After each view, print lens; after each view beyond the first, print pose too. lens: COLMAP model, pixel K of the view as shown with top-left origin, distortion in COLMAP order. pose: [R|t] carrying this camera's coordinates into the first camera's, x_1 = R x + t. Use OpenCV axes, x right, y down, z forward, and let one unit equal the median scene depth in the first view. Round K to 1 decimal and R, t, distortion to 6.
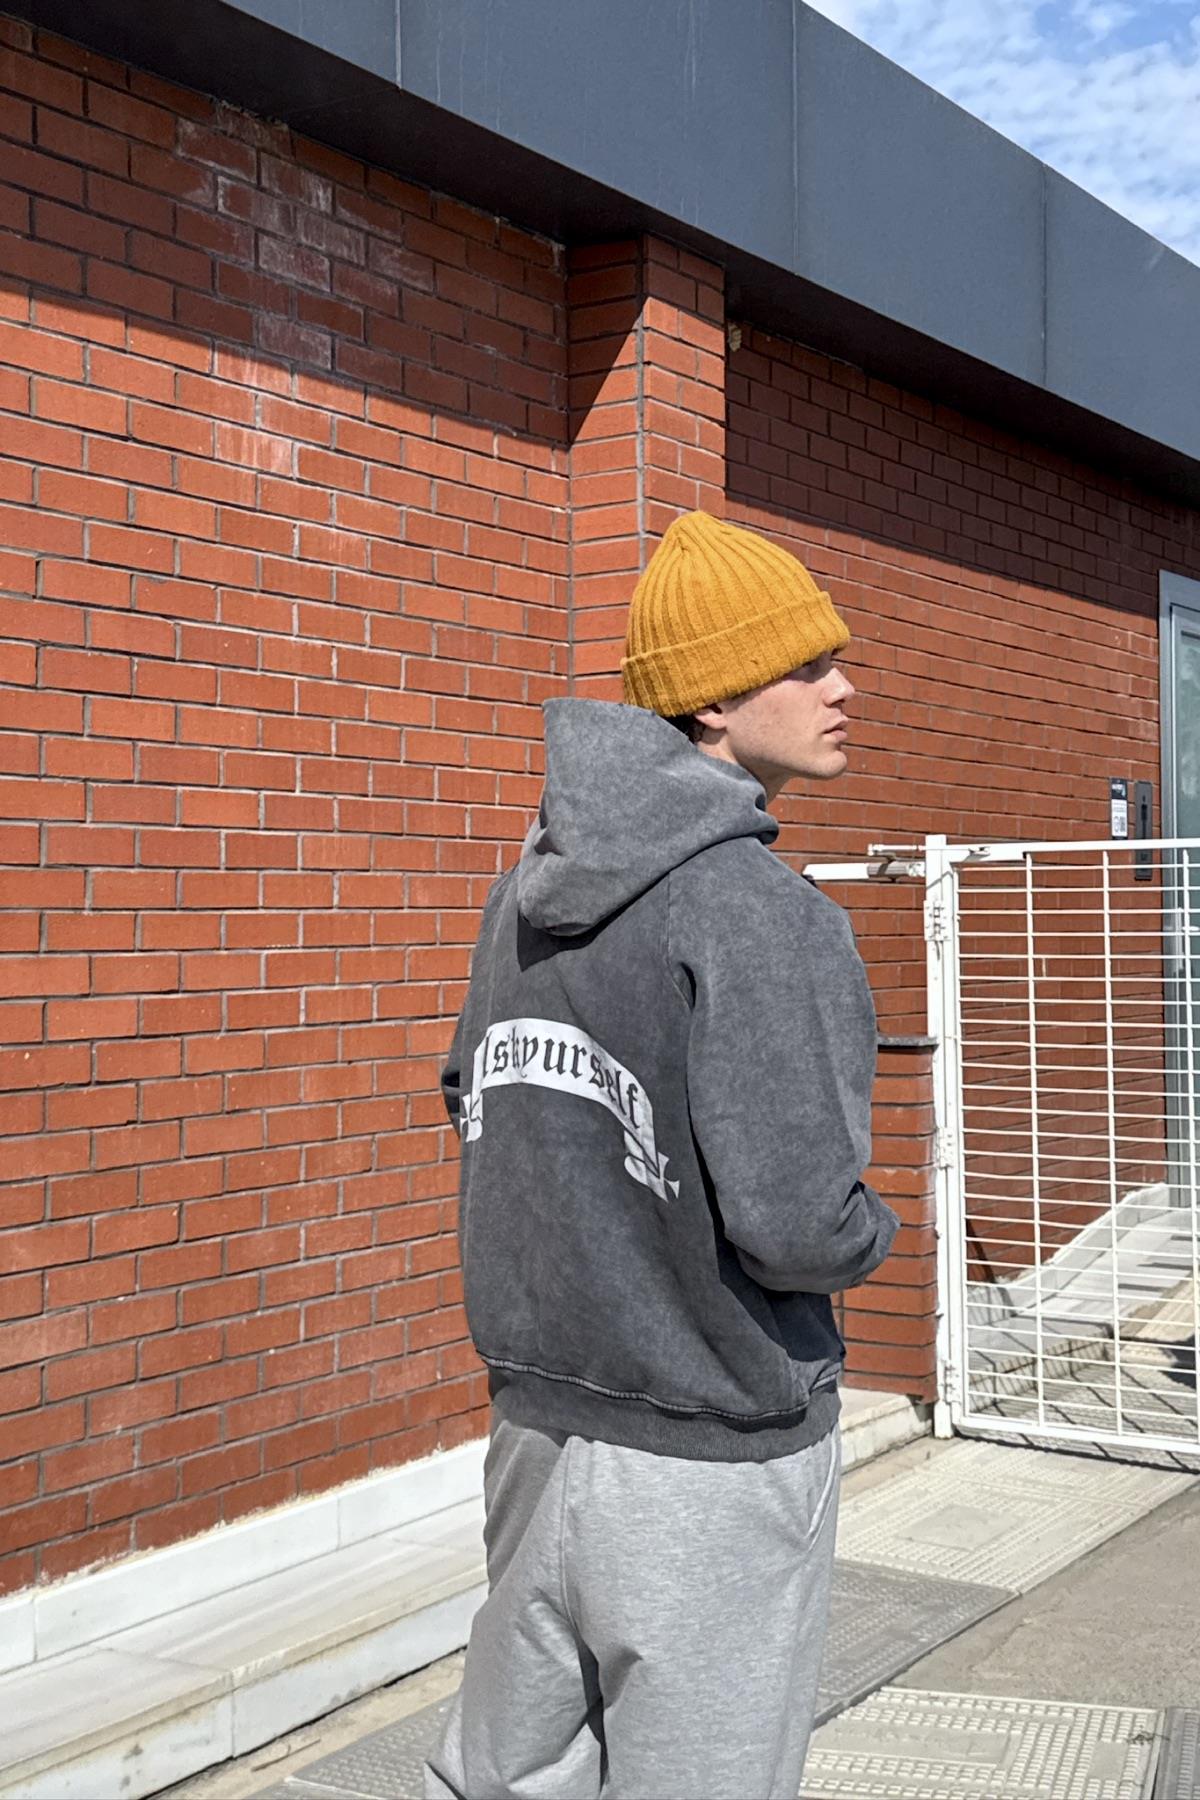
lens RADIAL K [[2372.8, 0, 599.6], [0, 2372.8, 897.3], [0, 0, 1]] dist [0.197994, -0.378185]
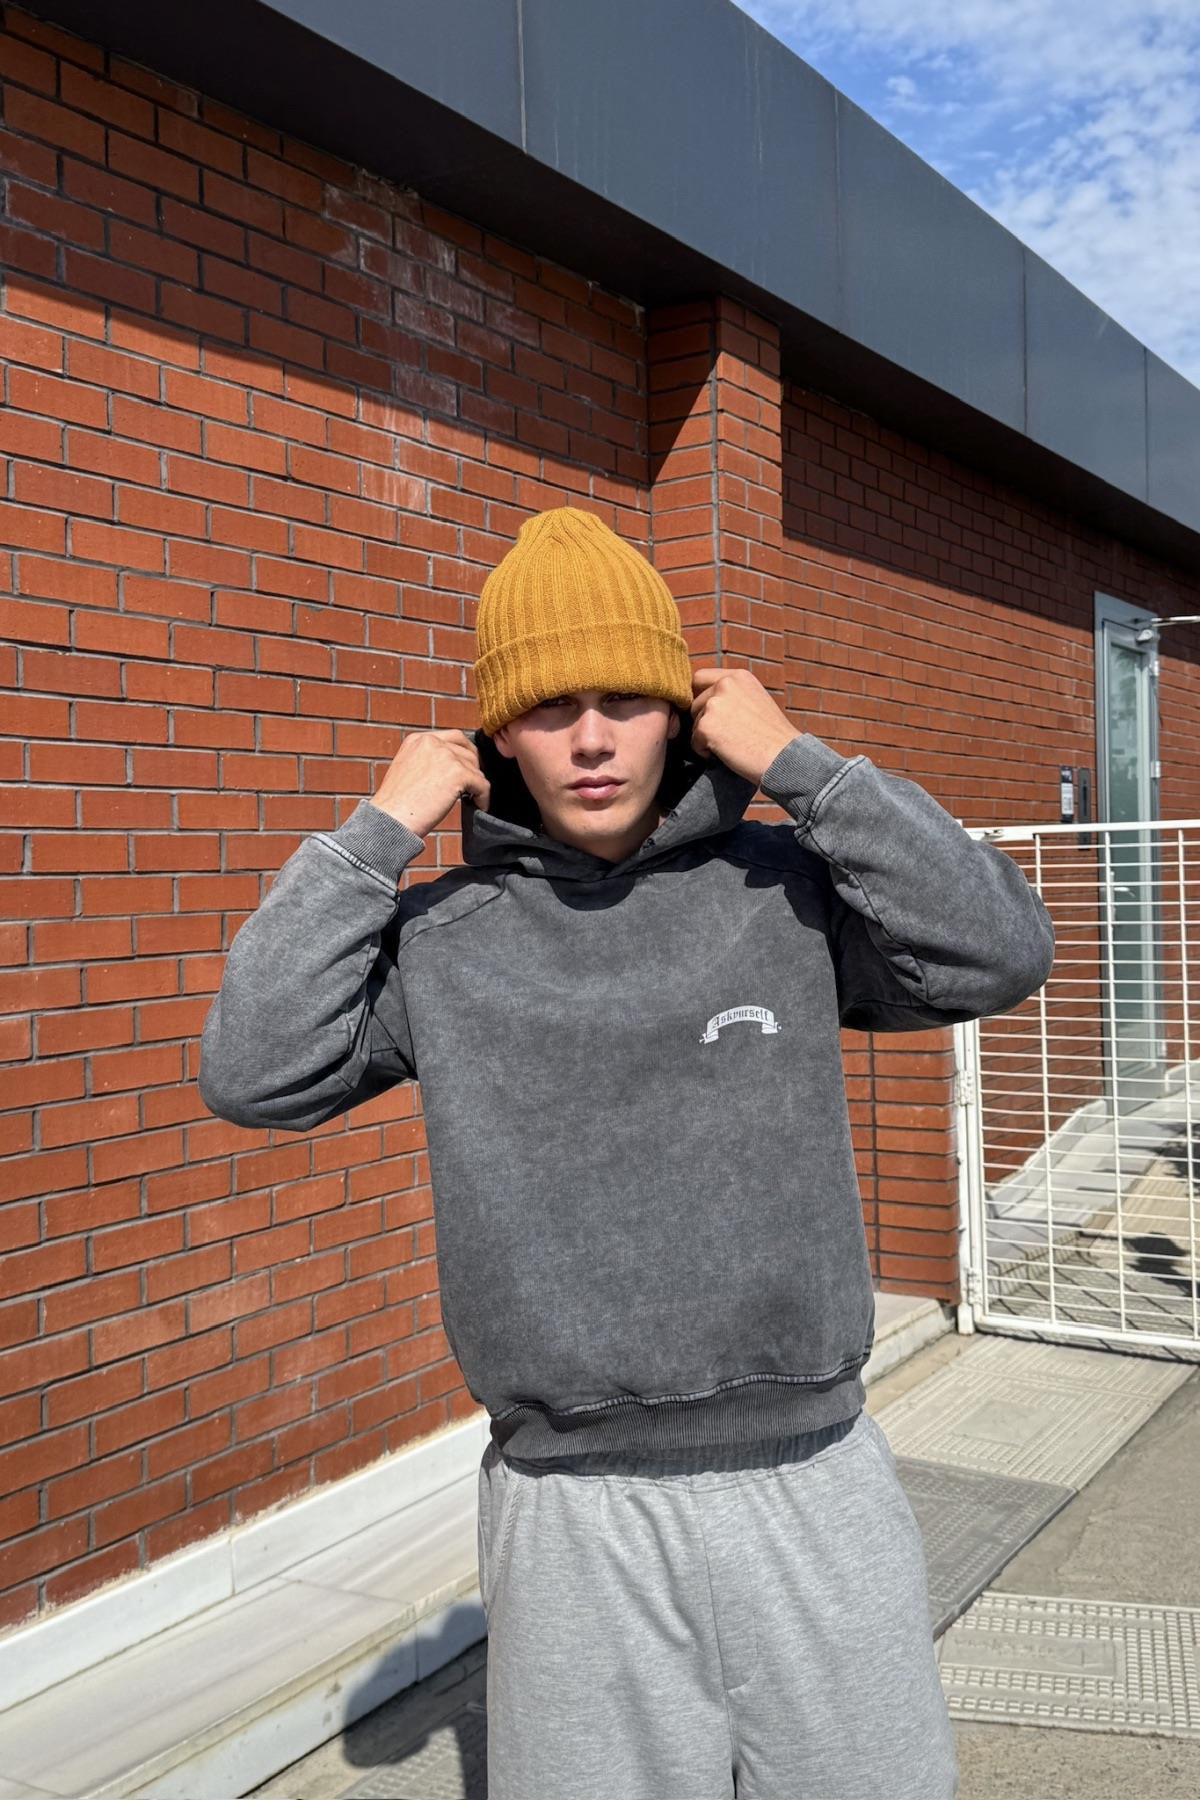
lens RADIAL K [[1805.5, 0, 573.4], [0, 1805.5, 904.0], [0, 0, 1]] dist [0.213651, -0.472395]
pose [[0.999857, -0.015675, 0.006344, -0.066940], [0.015500, 0.999520, 0.026821, -0.015587], [-0.006762, -0.026719, 0.999620, 0.143926]]
